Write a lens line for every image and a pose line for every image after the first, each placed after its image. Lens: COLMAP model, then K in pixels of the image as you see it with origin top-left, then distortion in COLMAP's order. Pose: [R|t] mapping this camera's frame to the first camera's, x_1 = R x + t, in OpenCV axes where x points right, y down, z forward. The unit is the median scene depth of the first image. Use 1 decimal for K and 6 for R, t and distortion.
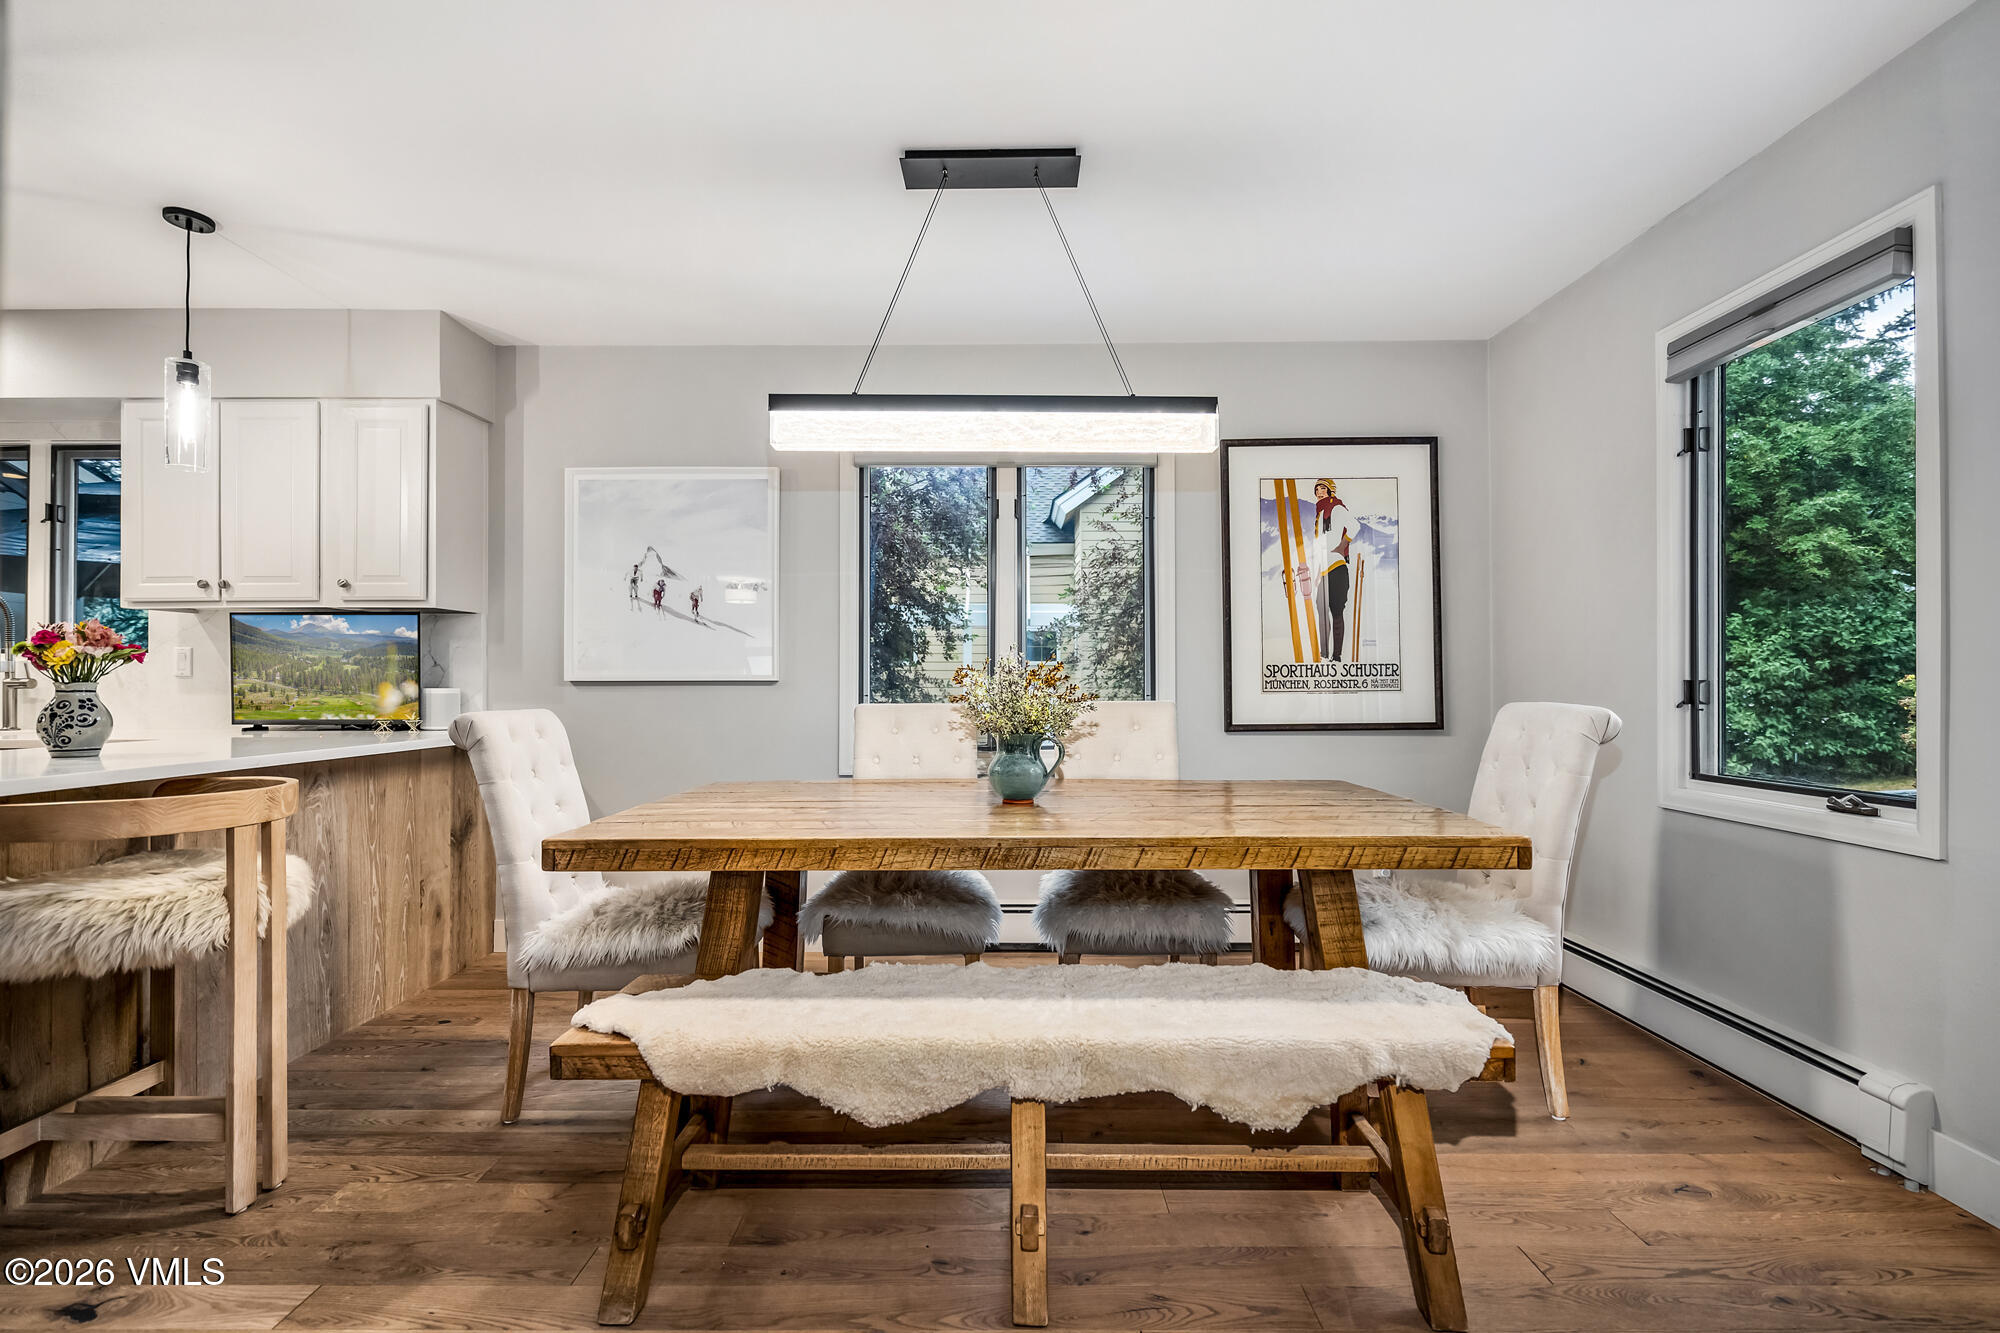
lens RADIAL K [[917.8, 0, 994.7], [0, 917.8, 676.1], [0, 0, 1]] dist [-0.007722, 0.005528]
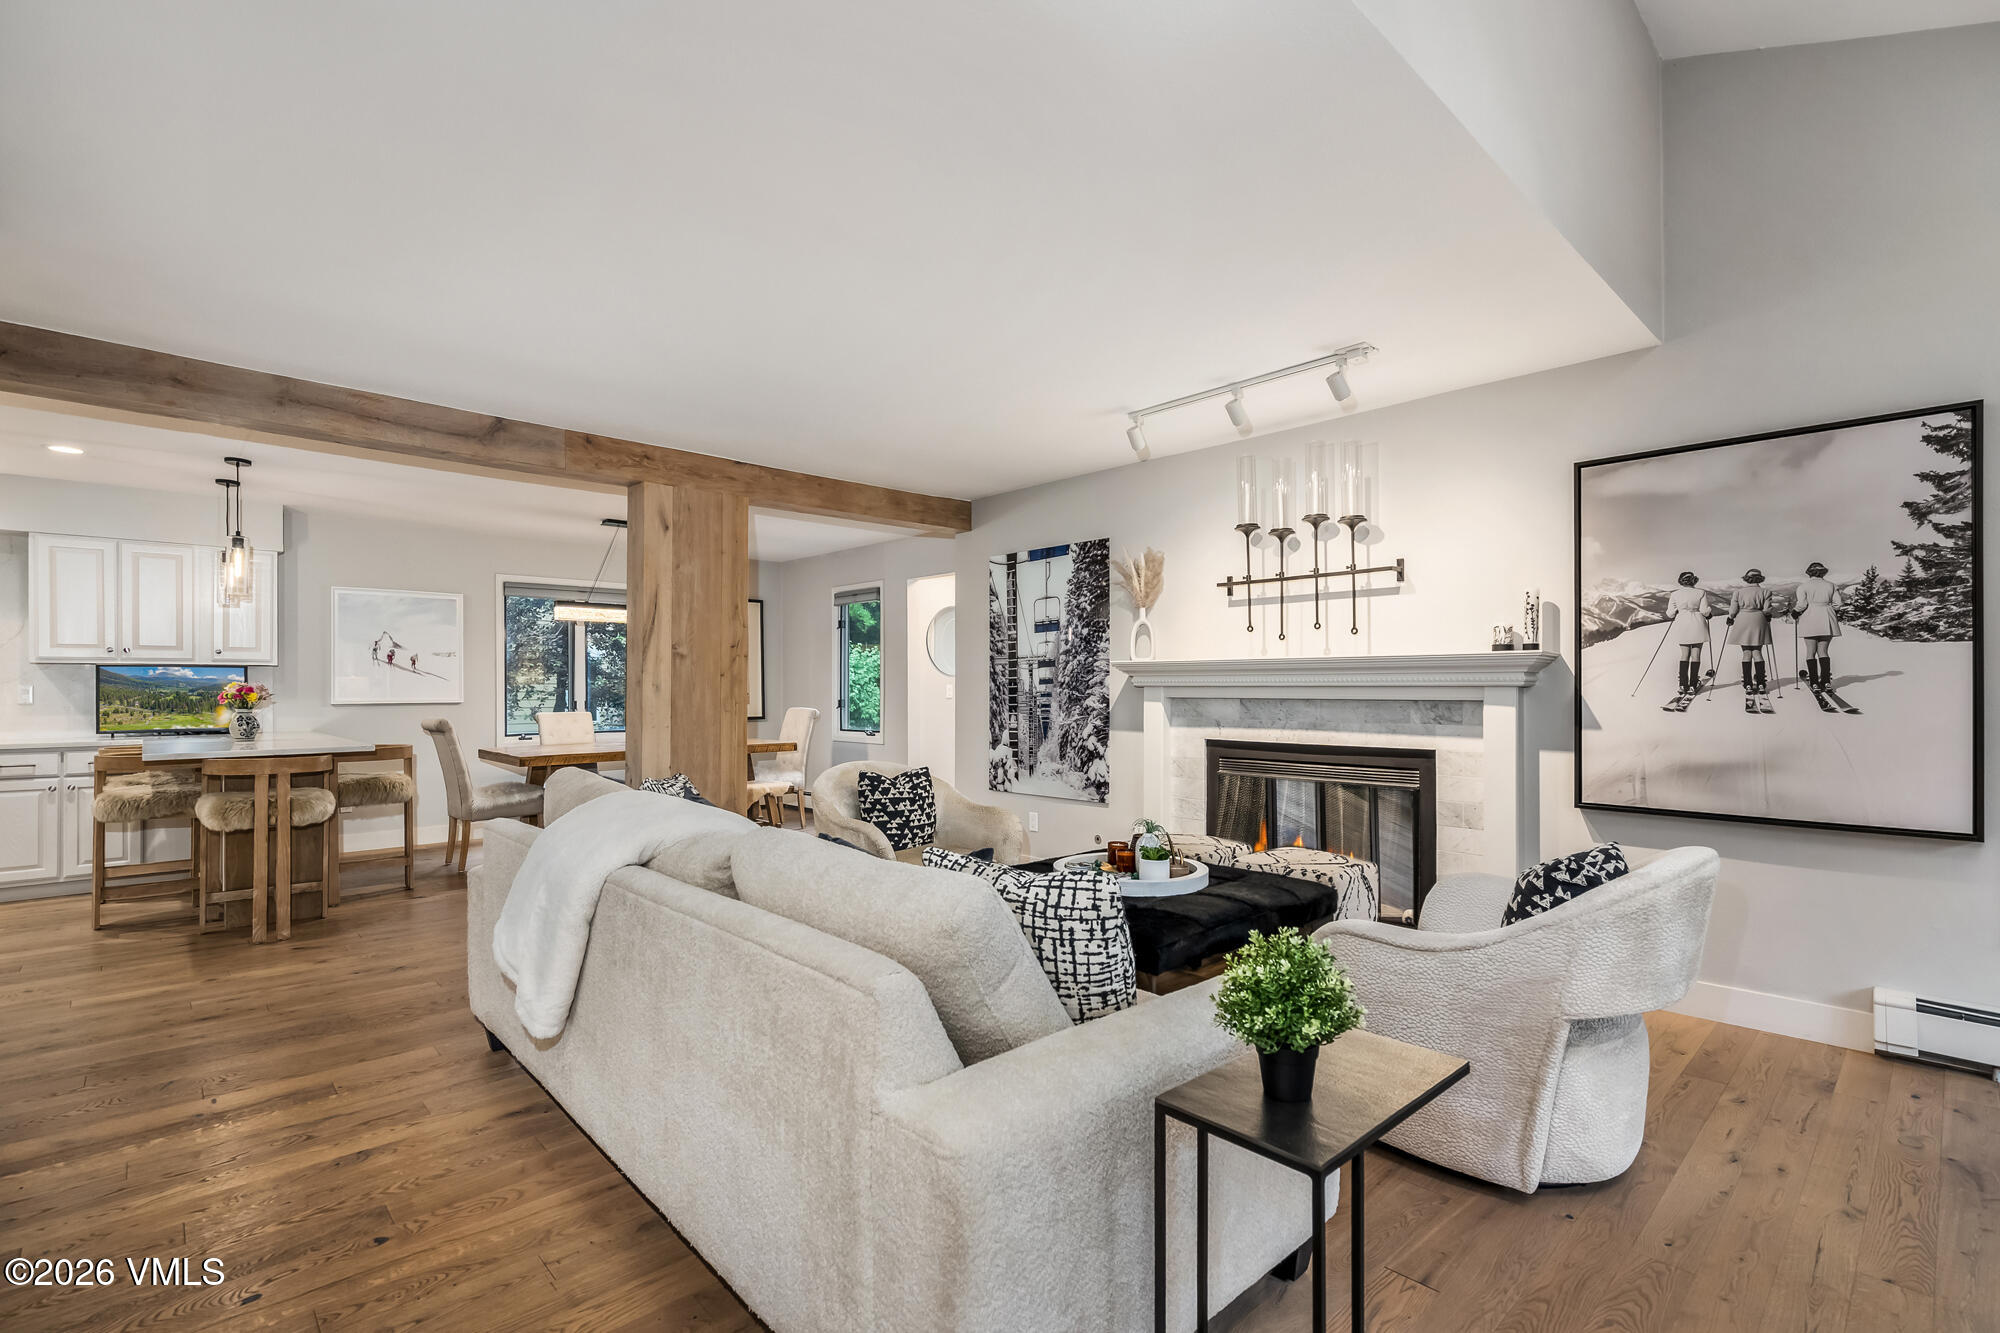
lens RADIAL K [[917.8, 0, 993.1], [0, 917.8, 682.0], [0, 0, 1]] dist [-0.007722, 0.005528]
pose [[0.734966, 0.002238, 0.678101, -0.798688], [-0.002209, 0.999997, -0.000906, -0.042761], [-0.678101, -0.000832, 0.734968, -1.342532]]
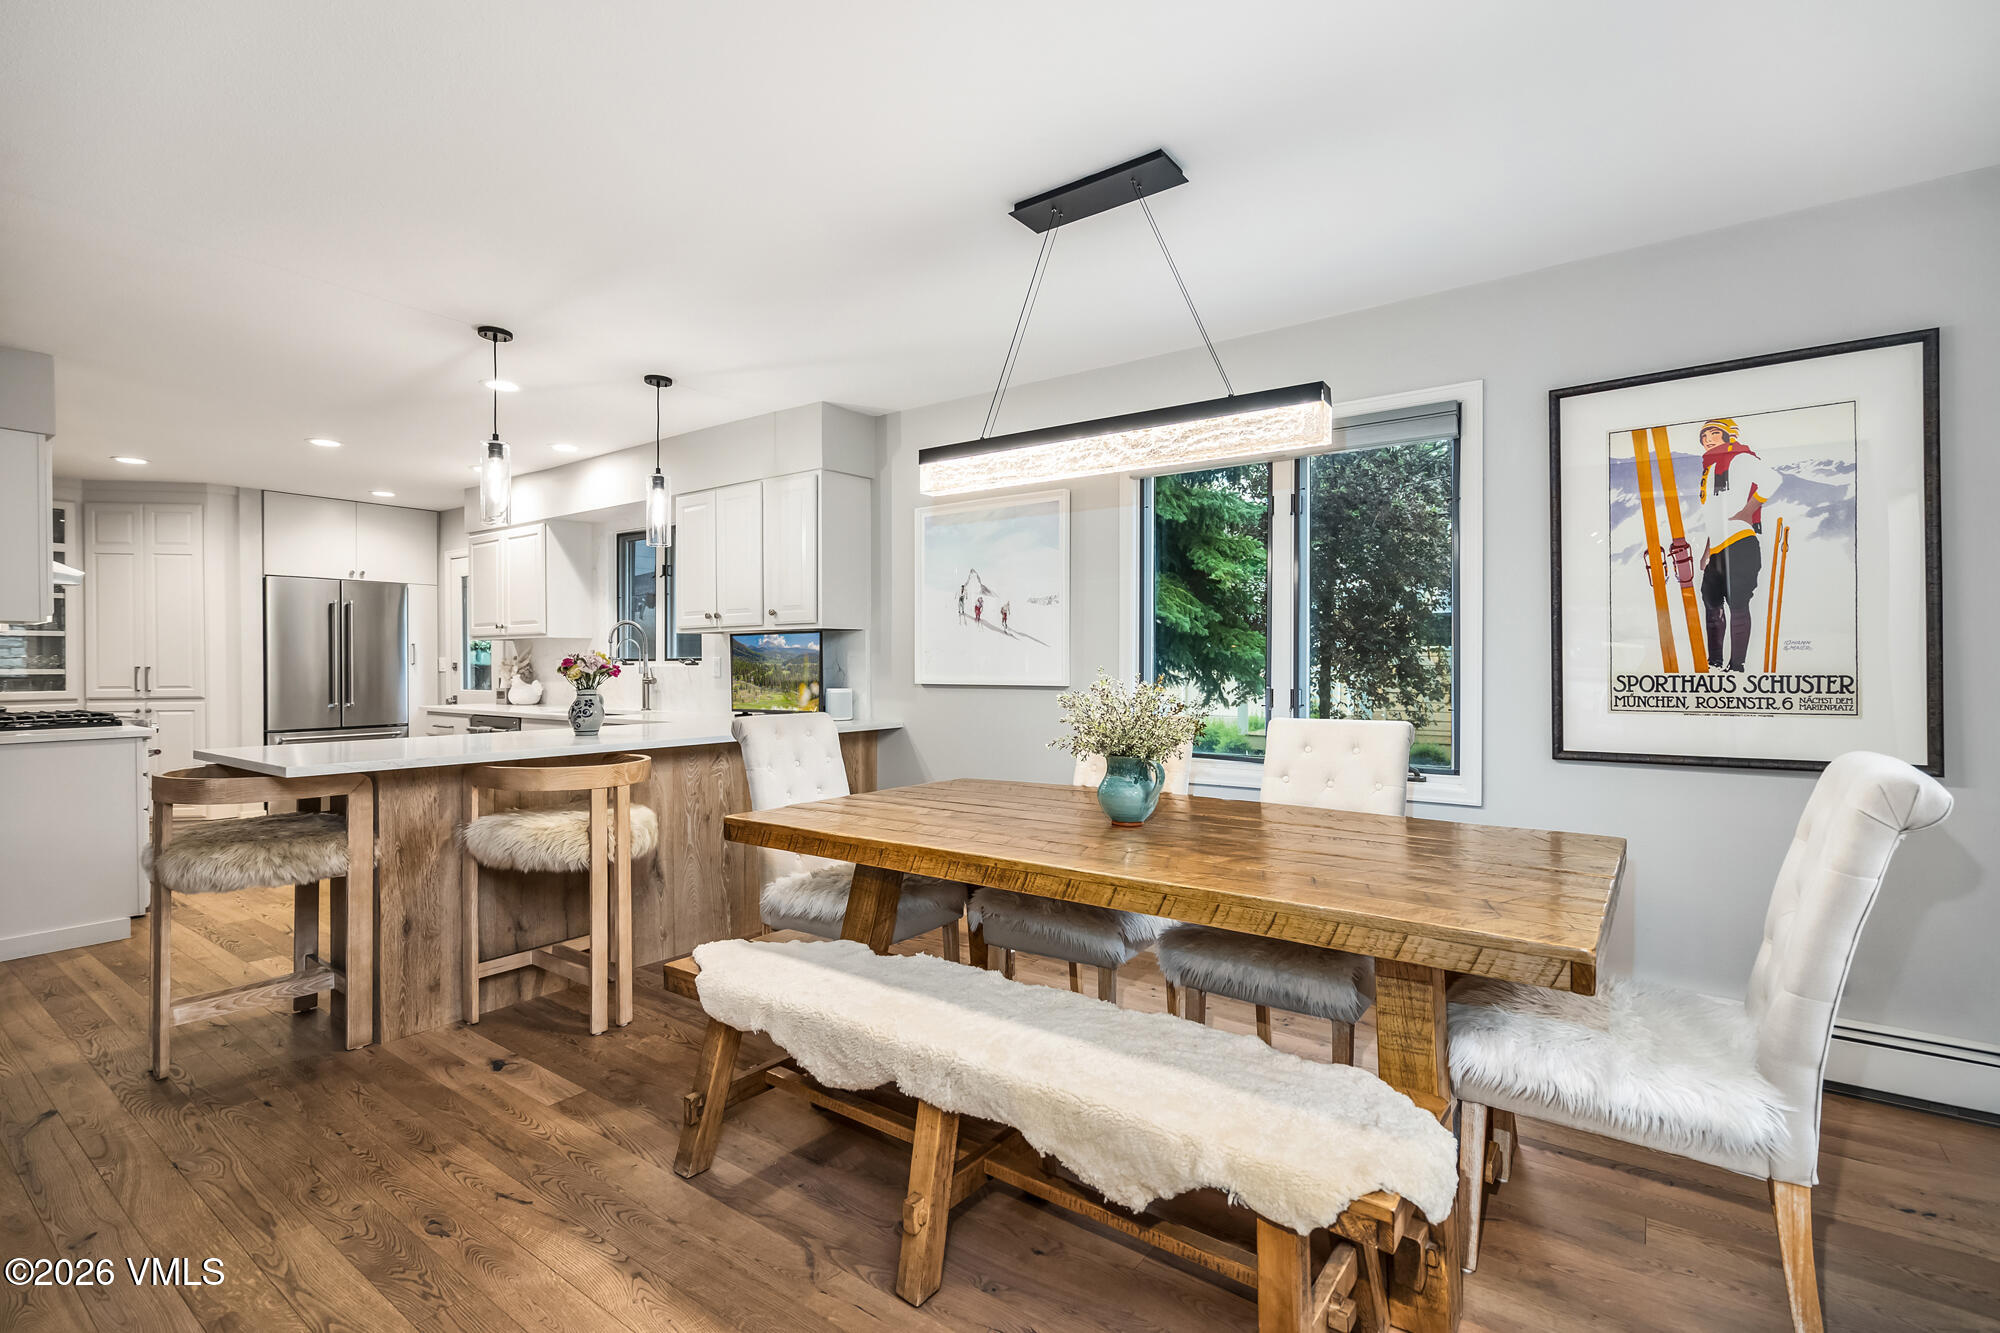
lens RADIAL K [[917.8, 0, 983.9], [0, 917.8, 667.2], [0, 0, 1]] dist [-0.007722, 0.005528]
pose [[0.804833, 0.003808, -0.593489, 0.353895], [0.003364, 0.999934, 0.010979, -0.032113], [0.593492, -0.010833, 0.804767, 0.078902]]
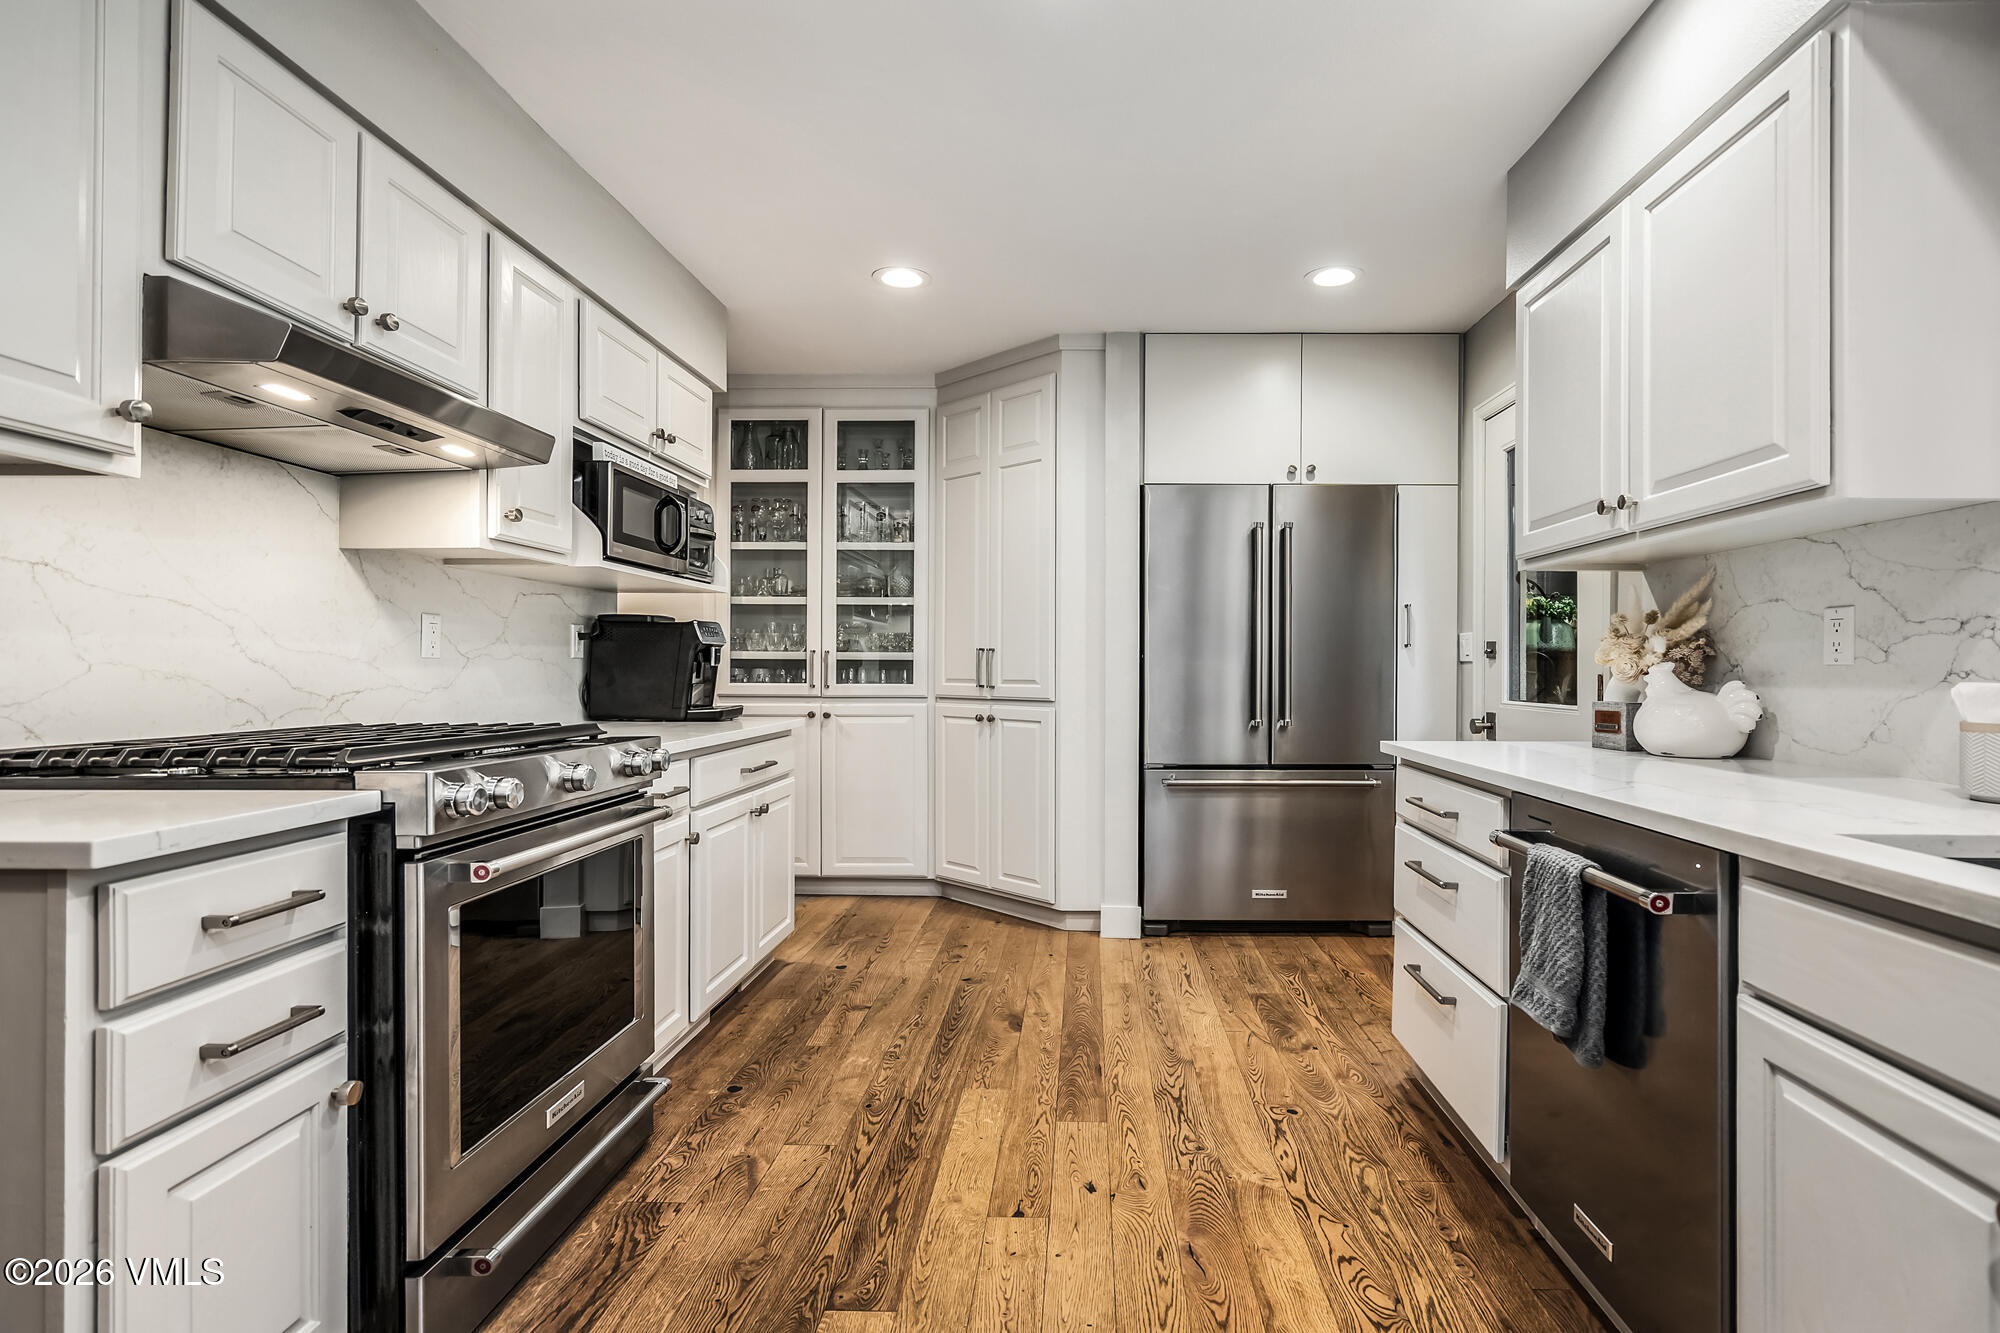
lens RADIAL K [[917.8, 0, 1033.7], [0, 917.8, 668.0], [0, 0, 1]] dist [-0.007722, 0.005528]
pose [[-0.012563, 0.004082, -0.999913, -0.930183], [0.002800, 0.999988, 0.004047, 0.000794], [0.999917, -0.002749, -0.012574, 0.615837]]
